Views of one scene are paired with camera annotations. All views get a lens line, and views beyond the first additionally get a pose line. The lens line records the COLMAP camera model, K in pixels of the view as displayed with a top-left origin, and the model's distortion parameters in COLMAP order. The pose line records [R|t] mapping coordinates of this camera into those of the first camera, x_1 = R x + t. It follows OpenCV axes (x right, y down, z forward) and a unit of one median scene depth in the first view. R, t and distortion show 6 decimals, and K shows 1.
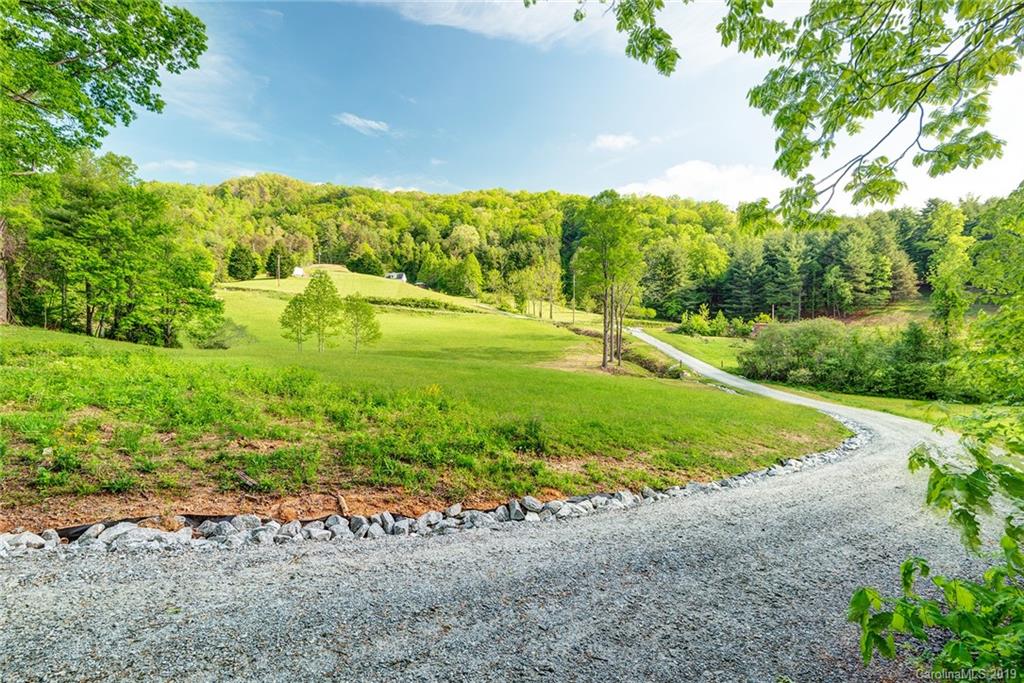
lens RADIAL K [[464.5, 0, 512.0], [0, 464.5, 341.5], [0, 0, 1]] dist [0.032995, -0.026597]
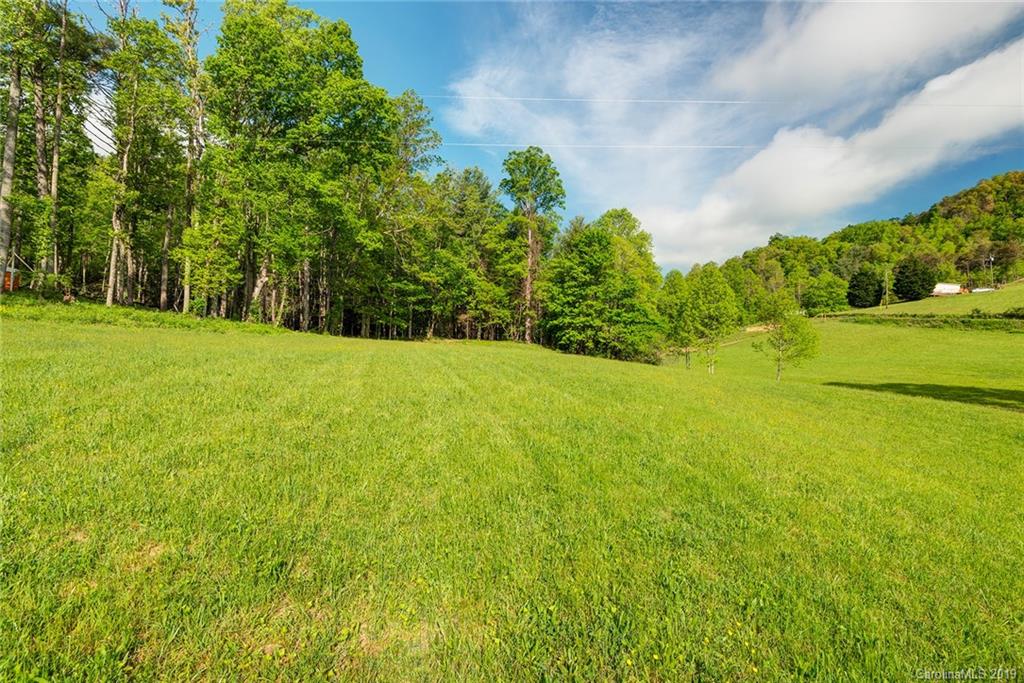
lens RADIAL K [[464.5, 0, 512.0], [0, 464.5, 341.5], [0, 0, 1]] dist [0.032995, -0.026597]
pose [[0.242424, -0.042654, -0.969232, 0.111341], [-0.052813, 0.996971, -0.057085, 0.014928], [0.968732, 0.065027, 0.239437, 0.189897]]
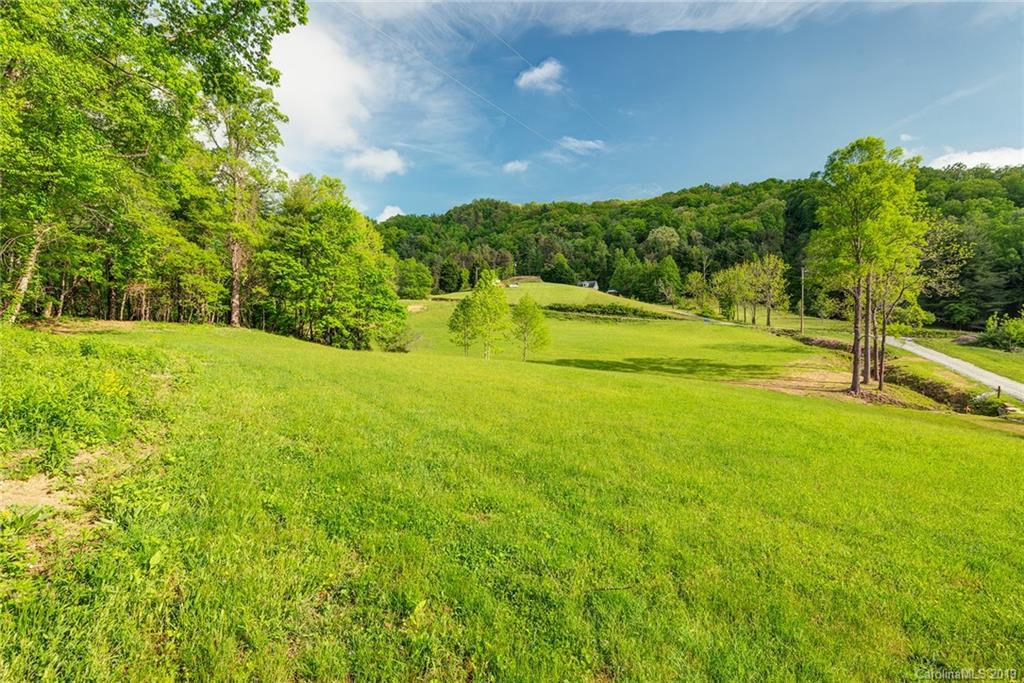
lens RADIAL K [[464.5, 0, 512.0], [0, 464.5, 341.5], [0, 0, 1]] dist [0.032995, -0.026597]
pose [[0.914142, 0.012595, -0.405197, 0.005630], [-0.021833, 0.999596, -0.018185, 0.002086], [0.404805, 0.025470, 0.914048, 0.065464]]
